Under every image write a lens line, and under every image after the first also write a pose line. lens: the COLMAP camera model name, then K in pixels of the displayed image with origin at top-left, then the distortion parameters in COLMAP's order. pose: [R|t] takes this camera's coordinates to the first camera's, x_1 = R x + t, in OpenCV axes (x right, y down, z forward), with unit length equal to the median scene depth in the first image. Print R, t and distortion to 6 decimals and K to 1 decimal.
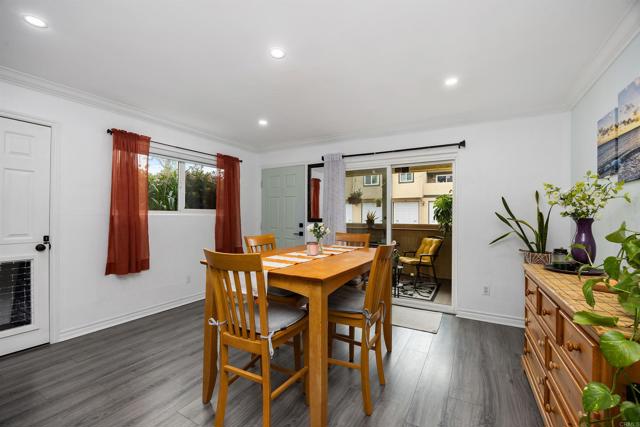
lens RADIAL K [[272.9, 0, 323.8], [0, 272.9, 214.8], [0, 0, 1]] dist [-0.009498, -0.000052]
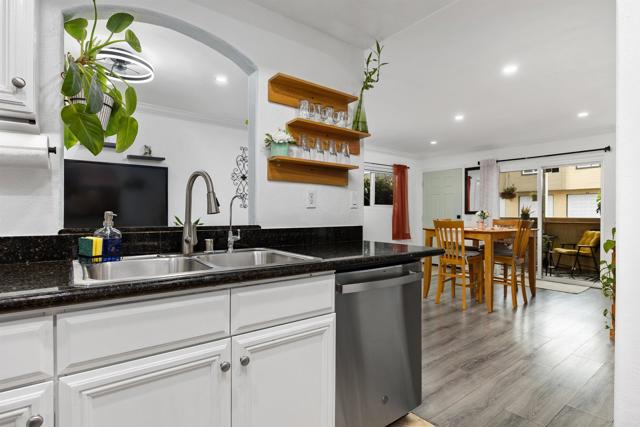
lens RADIAL K [[338.6, 0, 317.0], [0, 338.6, 216.7], [0, 0, 1]] dist [0.001464, -0.000025]
pose [[0.920286, 0.001323, -0.391244, -0.074096], [0.003007, 0.999941, 0.010454, 0.020112], [0.391235, -0.010797, 0.920228, -0.685807]]
